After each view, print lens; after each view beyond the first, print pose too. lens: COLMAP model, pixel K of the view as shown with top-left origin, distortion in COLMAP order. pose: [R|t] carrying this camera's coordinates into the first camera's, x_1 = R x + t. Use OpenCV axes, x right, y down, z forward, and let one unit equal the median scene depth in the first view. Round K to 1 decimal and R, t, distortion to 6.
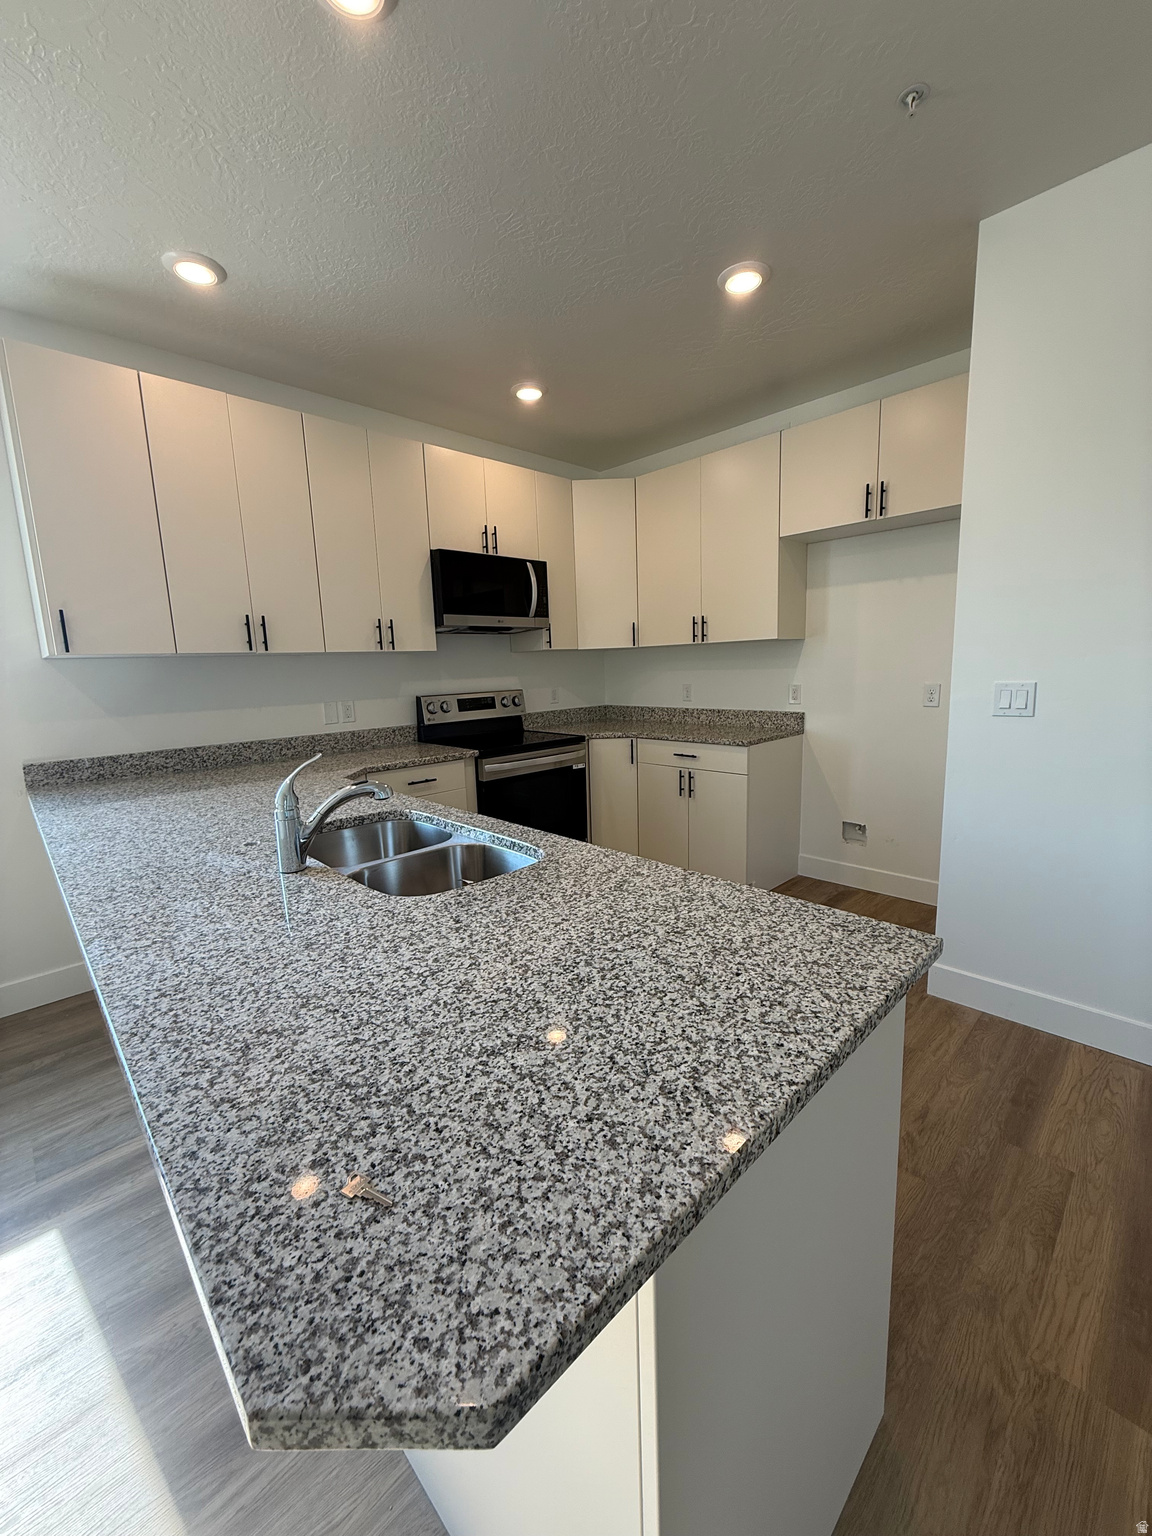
lens RADIAL K [[609.7, 0, 578.0], [0, 609.7, 764.8], [0, 0, 1]] dist [0.000202, -0.000021]
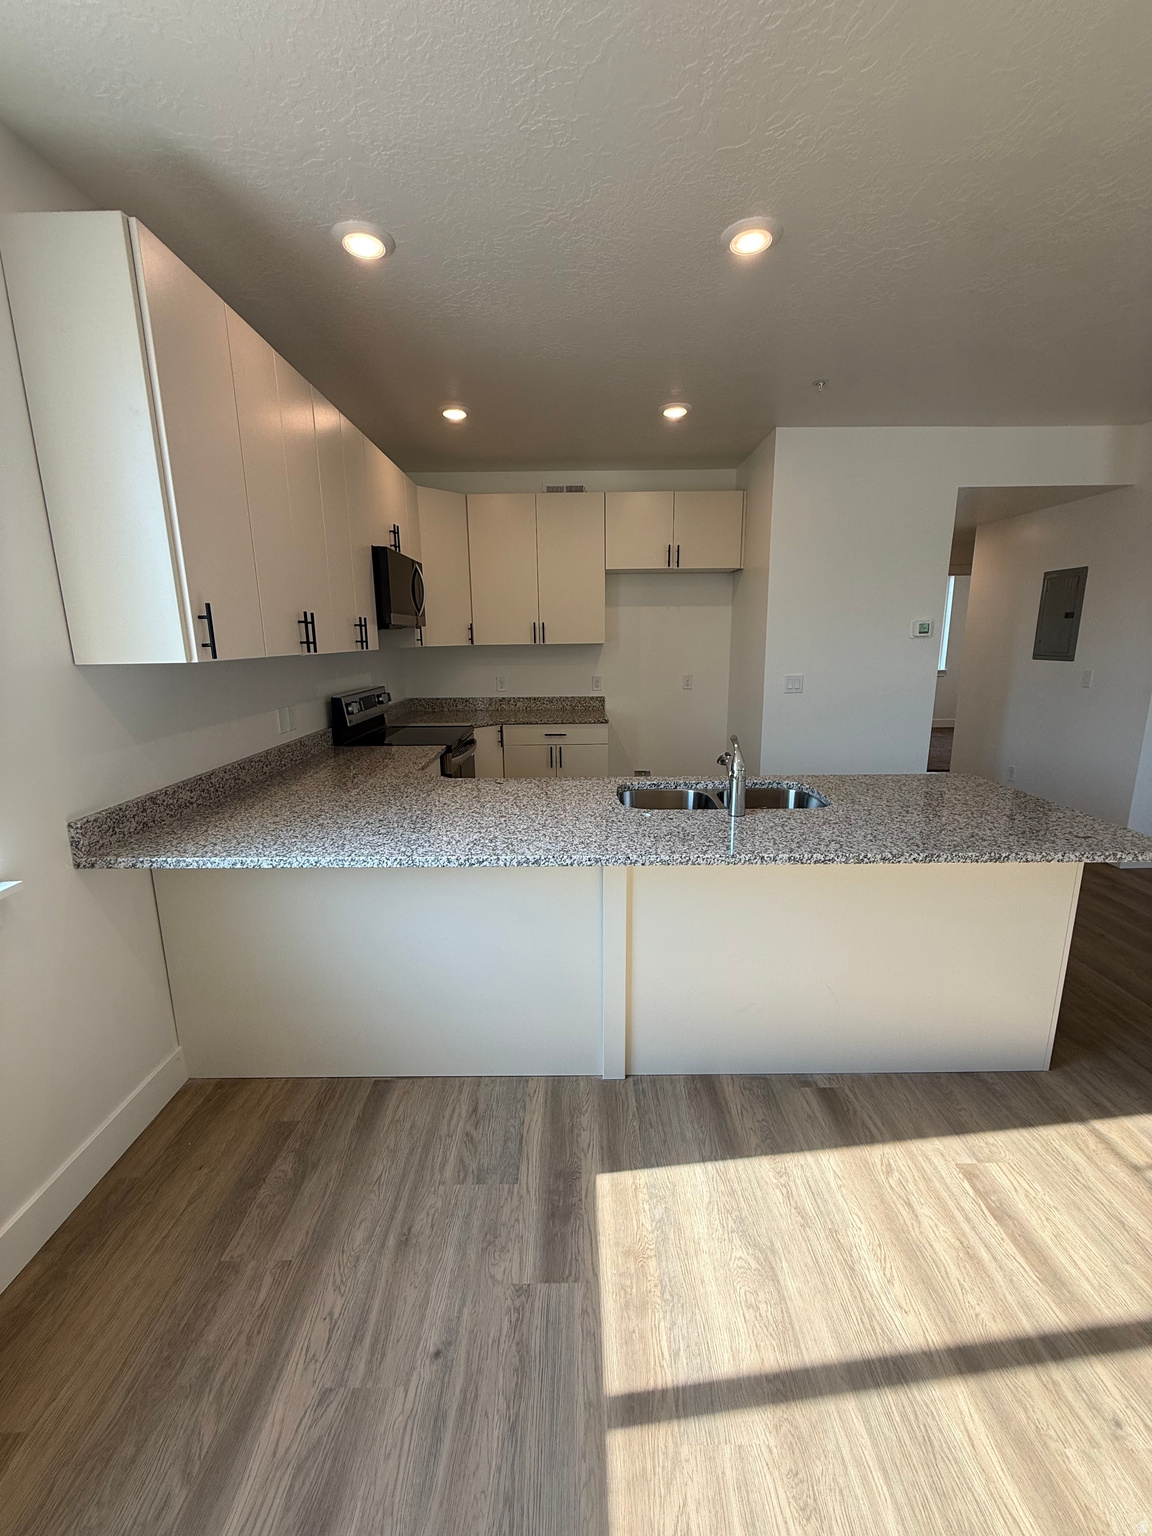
lens RADIAL K [[609.7, 0, 577.1], [0, 609.7, 763.2], [0, 0, 1]] dist [0.000202, -0.000021]
pose [[0.692052, -0.121250, 0.711592, -0.757665], [0.104789, 0.992224, 0.067156, -0.039869], [-0.714201, 0.028091, 0.699377, 0.098986]]
